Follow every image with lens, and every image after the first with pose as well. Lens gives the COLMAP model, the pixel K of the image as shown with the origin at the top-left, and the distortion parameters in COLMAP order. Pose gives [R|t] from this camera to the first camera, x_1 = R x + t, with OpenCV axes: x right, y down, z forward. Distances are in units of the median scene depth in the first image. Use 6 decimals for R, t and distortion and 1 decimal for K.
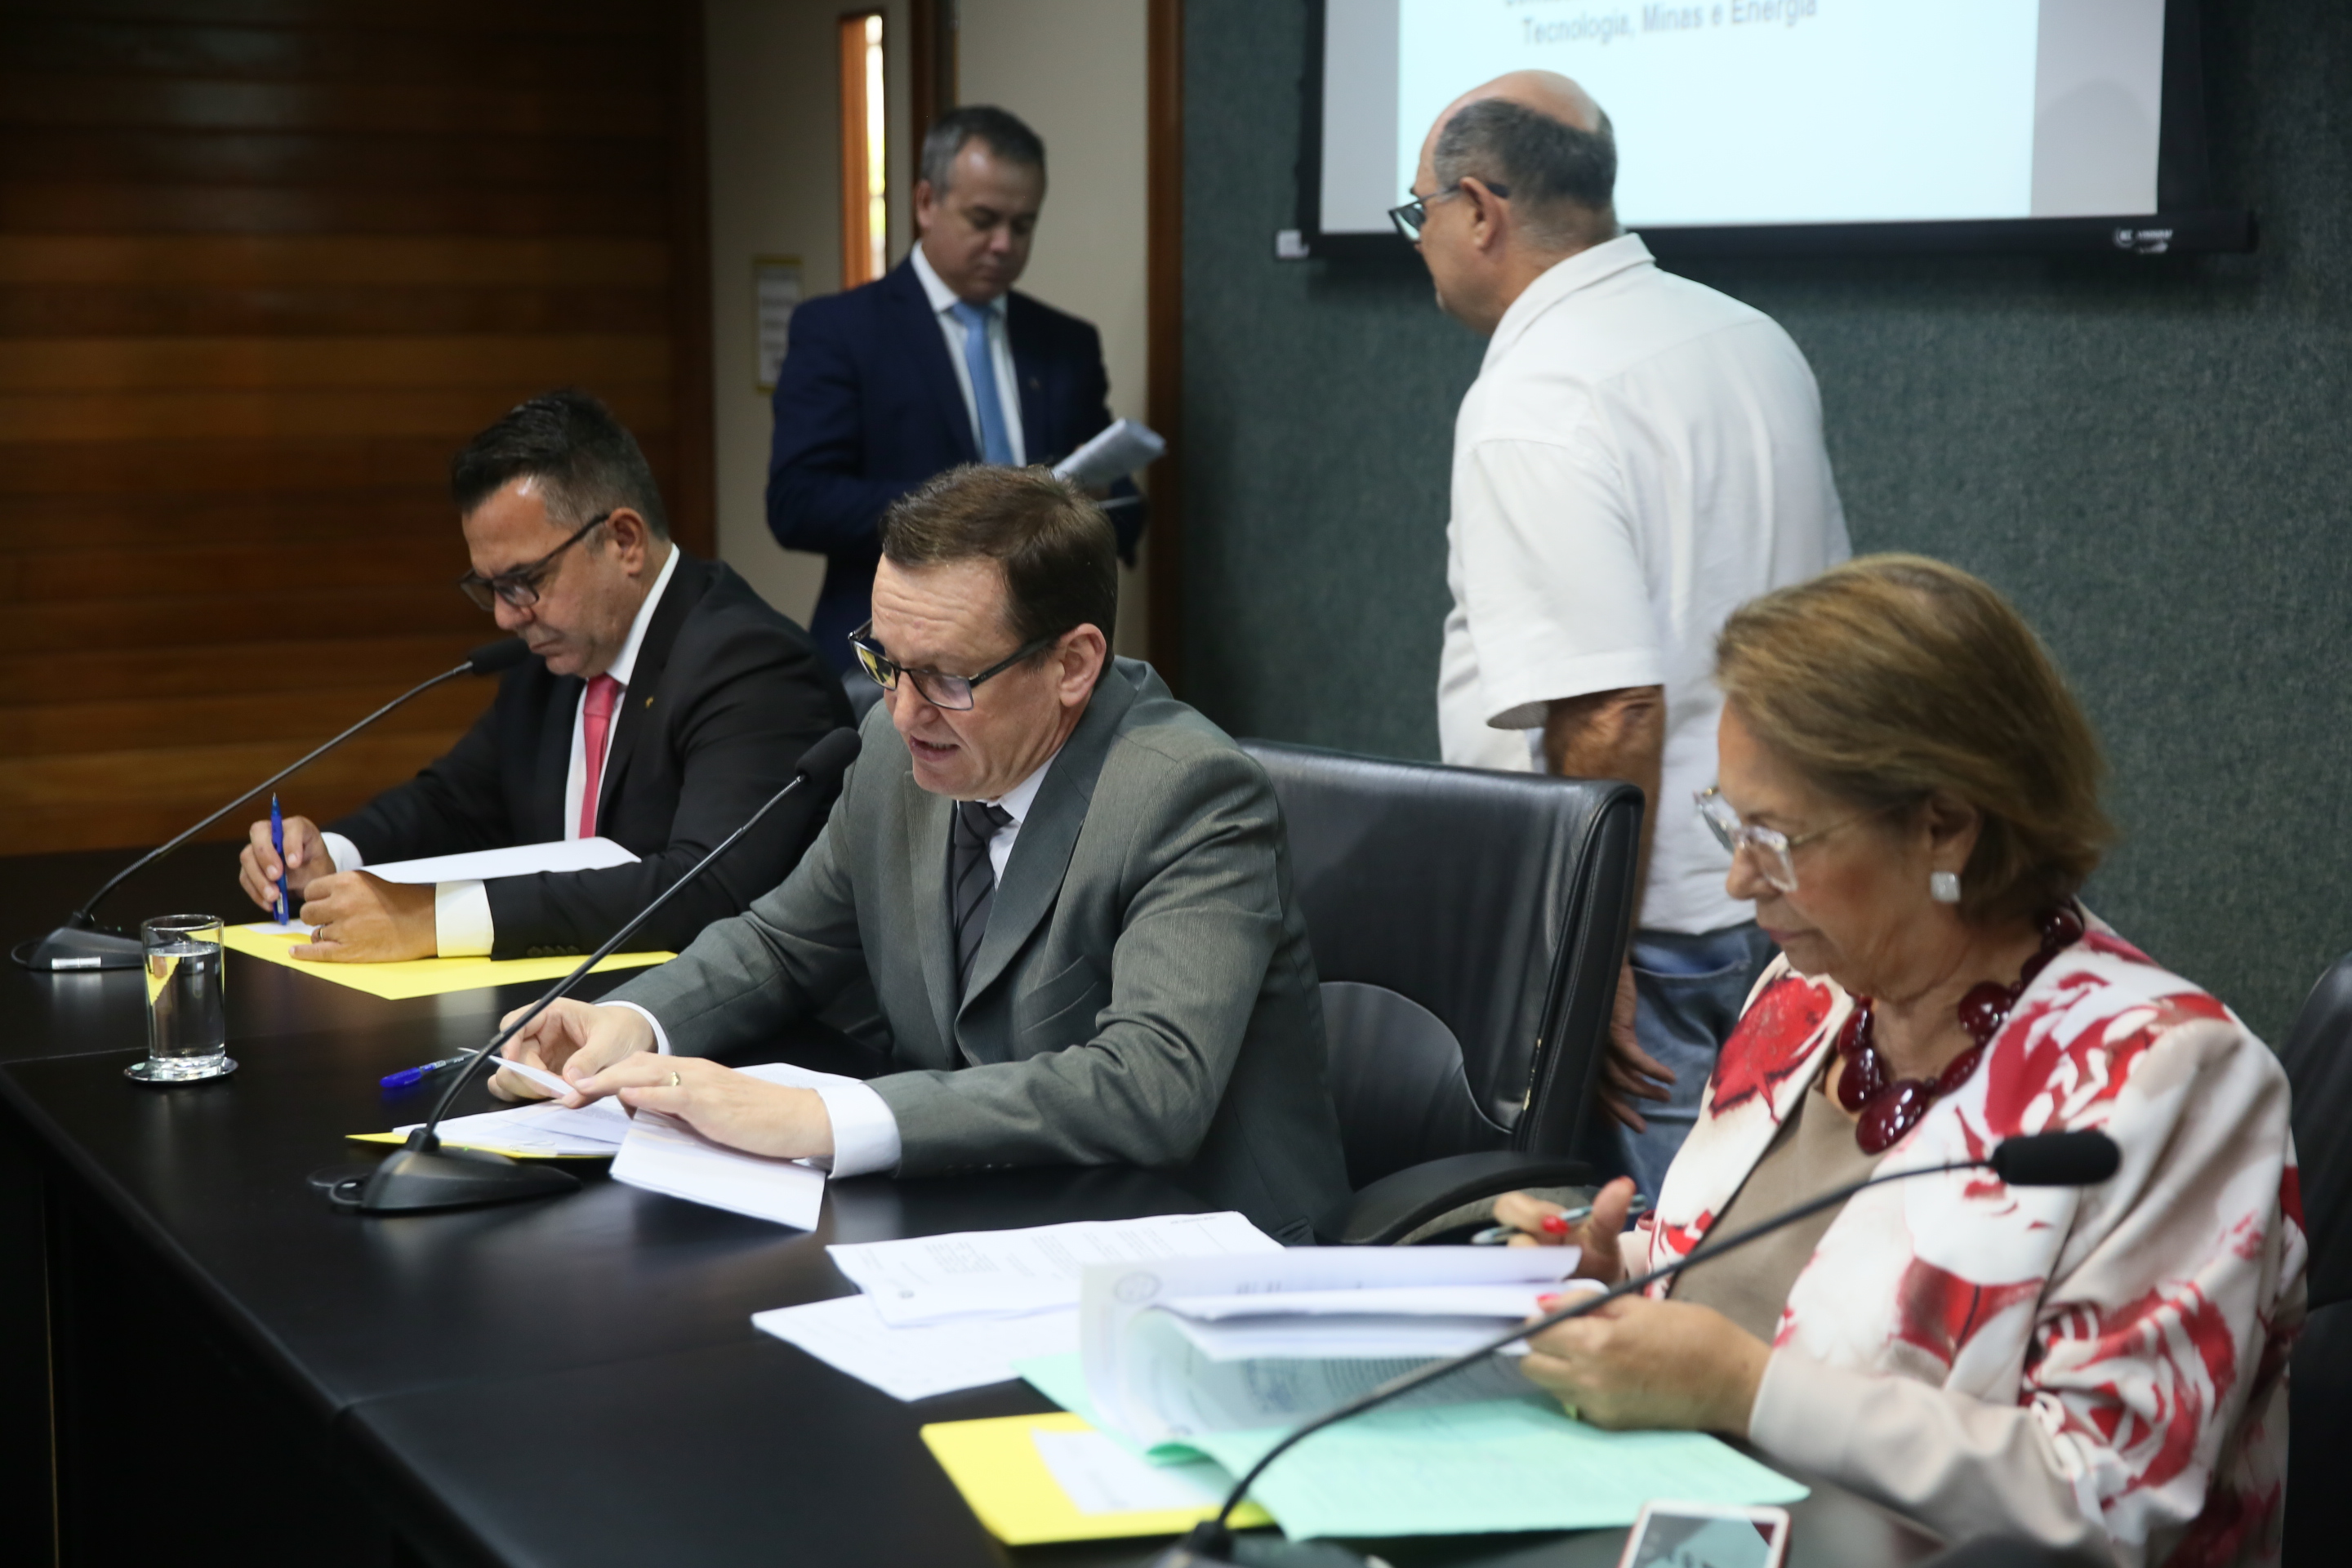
lens RADIAL K [[3756.7, 0, 1148.9], [0, 3756.7, 907.7], [0, 0, 1]] dist [0.124586, 0.000000]
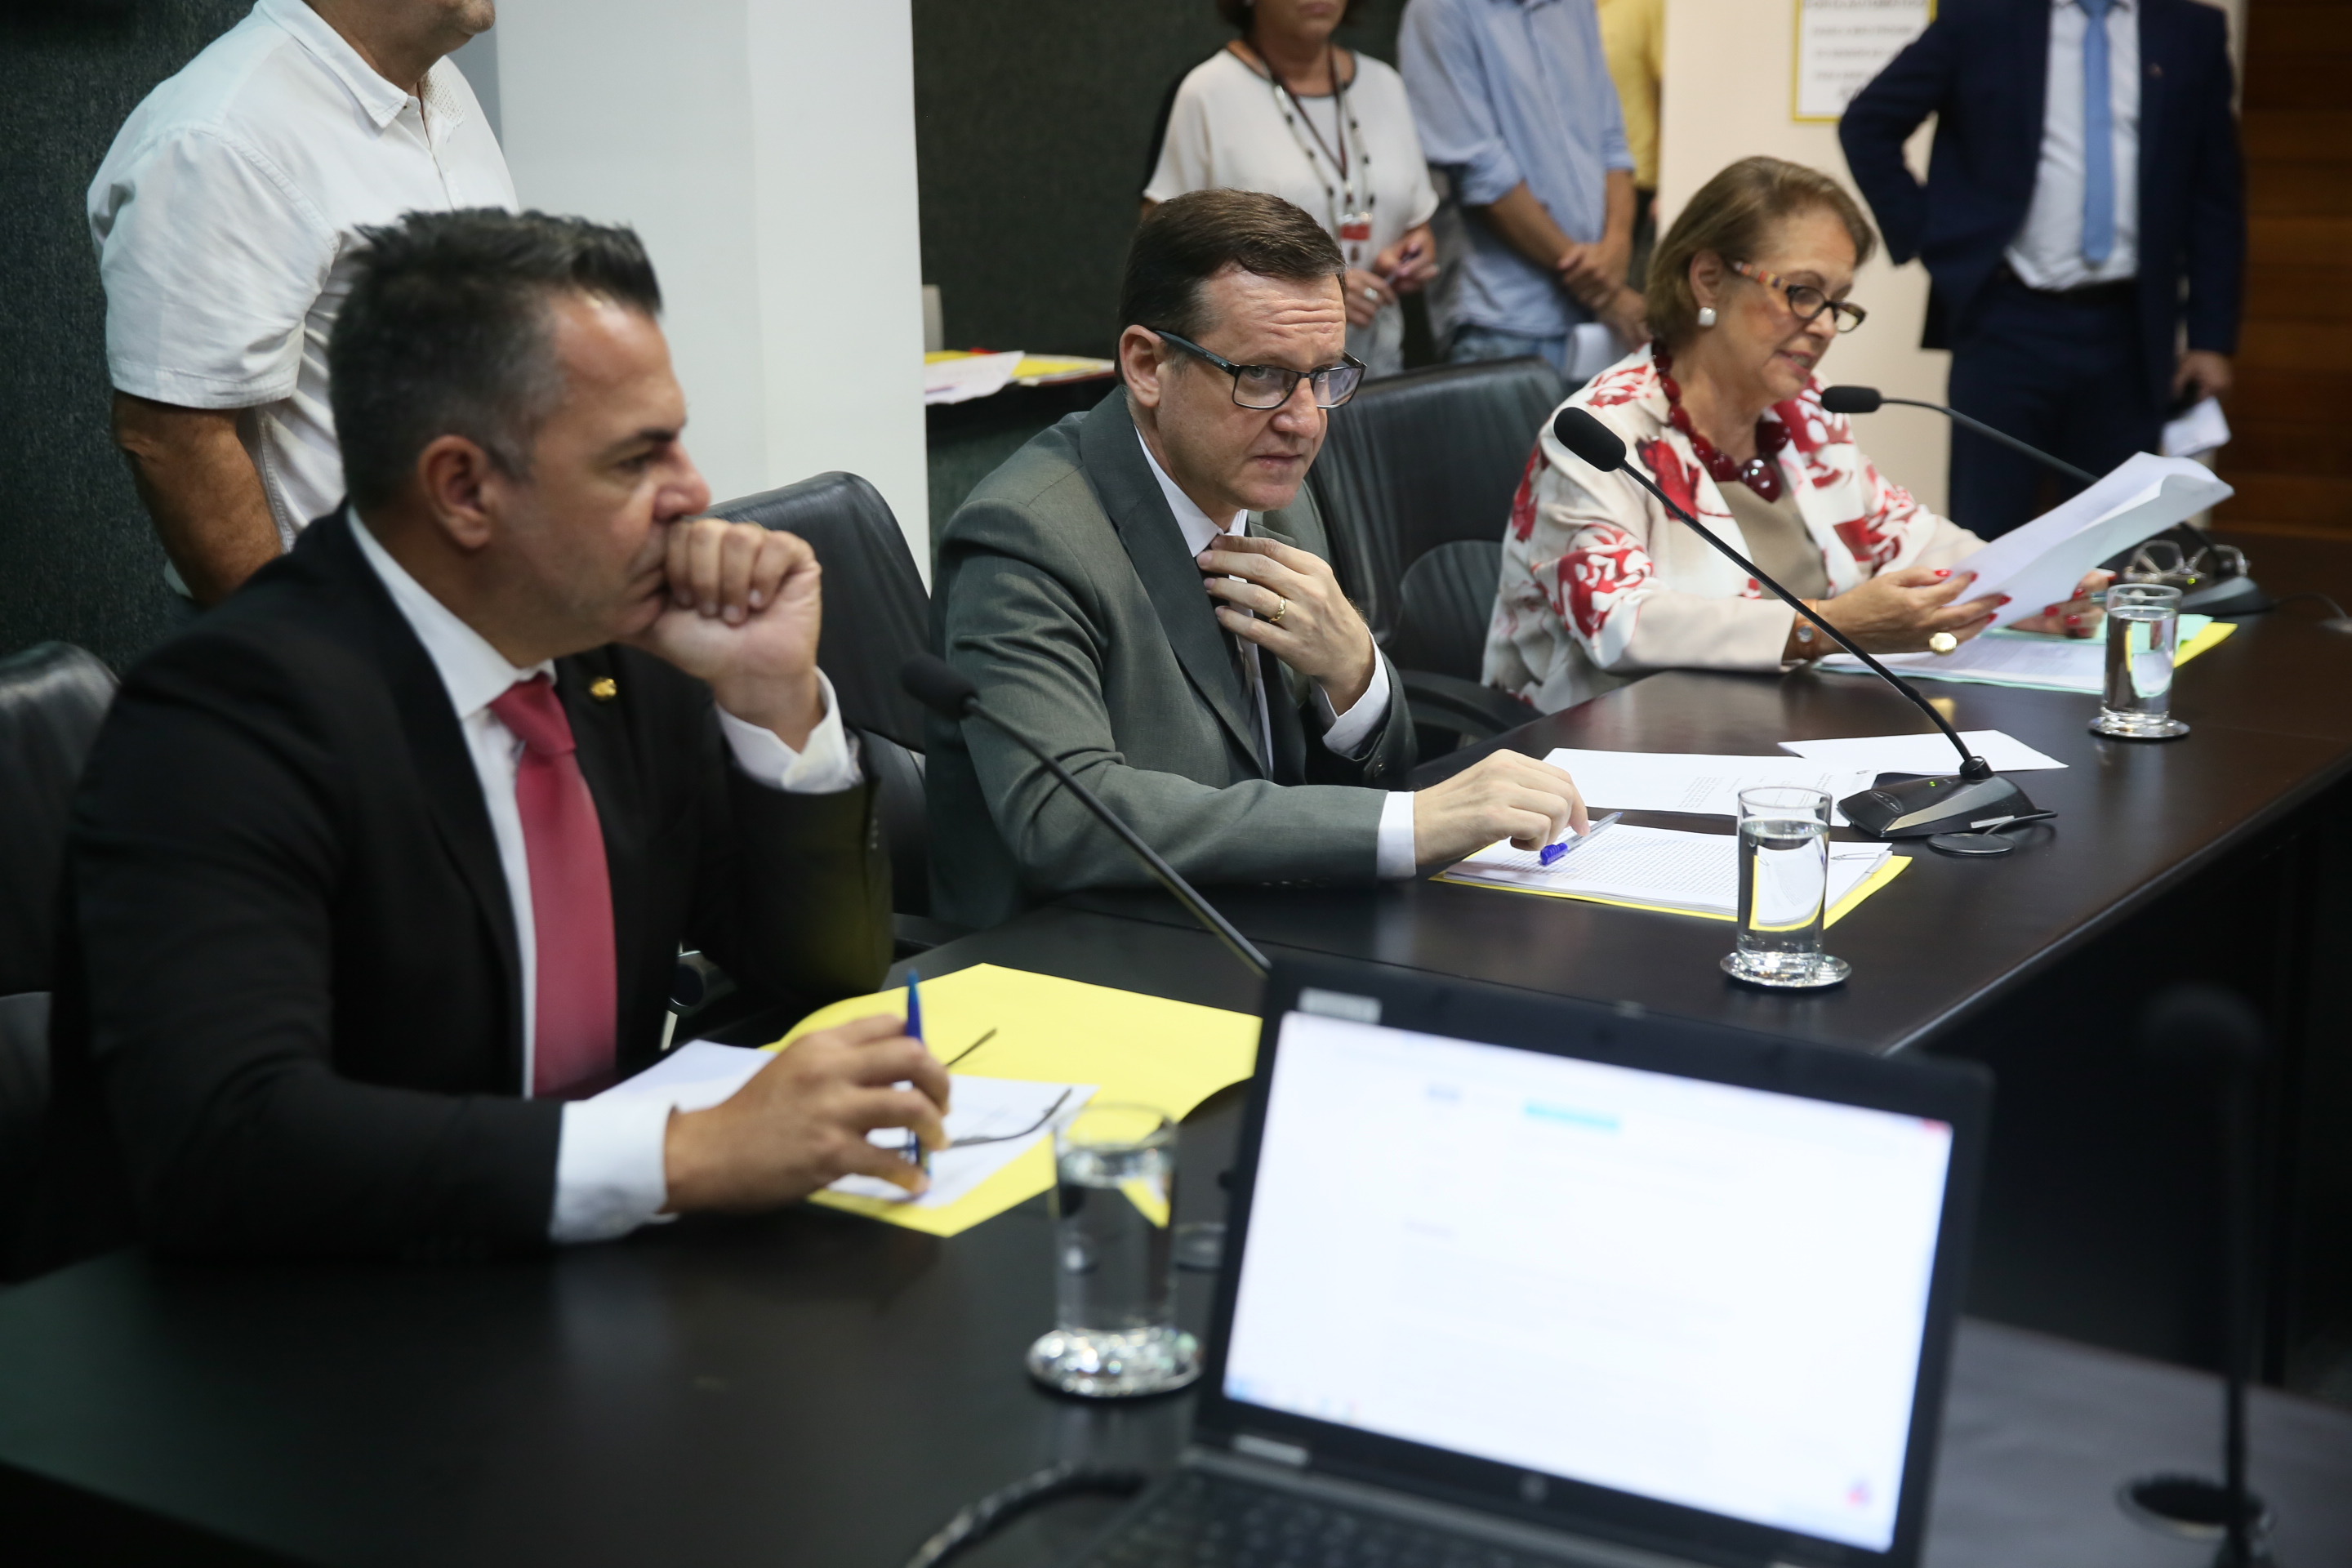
lens RADIAL K [[3480.4, 0, 1186.6], [0, 3480.4, 797.6], [0, 0, 1]] dist [0.127104, 0.000000]
pose [[-0.497701, -0.194081, 0.845356, -0.690420], [0.151903, 0.940076, 0.305259, -0.208112], [-0.853943, 0.280340, -0.438395, 1.204813]]
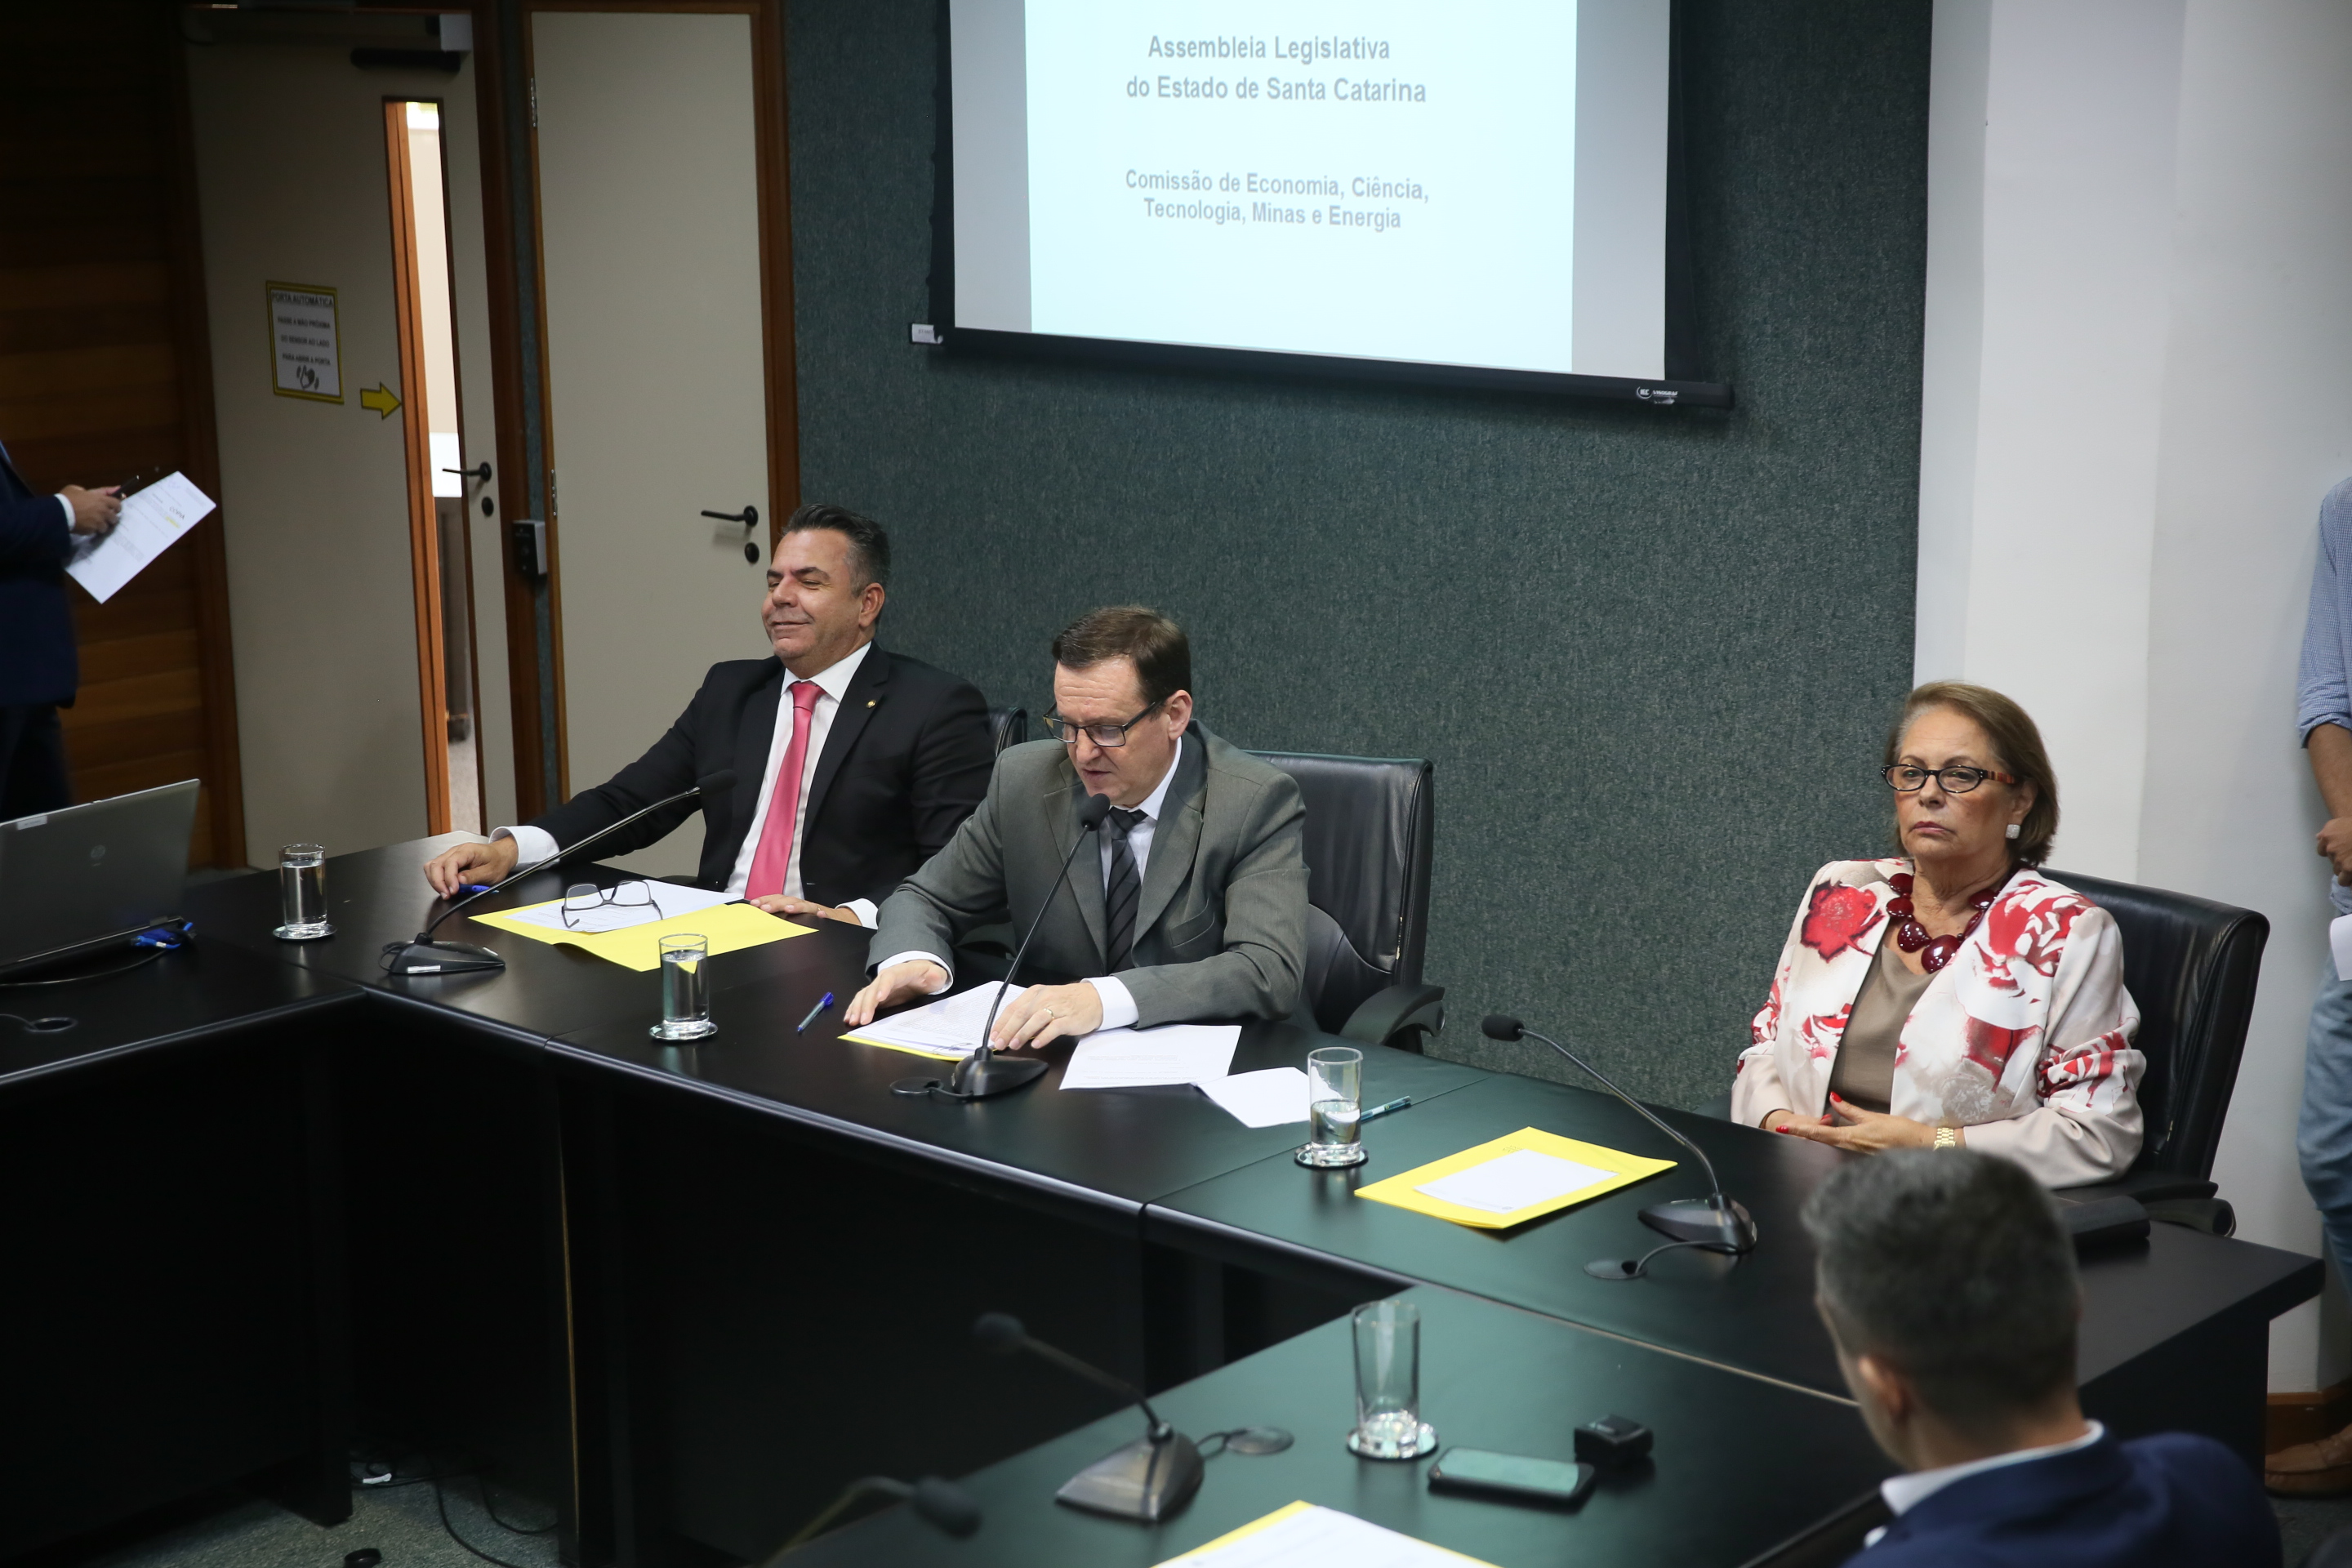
lens RADIAL K [[3756.7, 0, 1286.9], [0, 3756.7, 895.6], [0, 0, 1]] dist [0.124586, 0.000000]
pose [[0.930432, -0.080974, 0.357407, -0.475934], [0.060622, 0.995855, 0.067804, -0.080088], [-0.361416, -0.041420, 0.931484, -0.452195]]
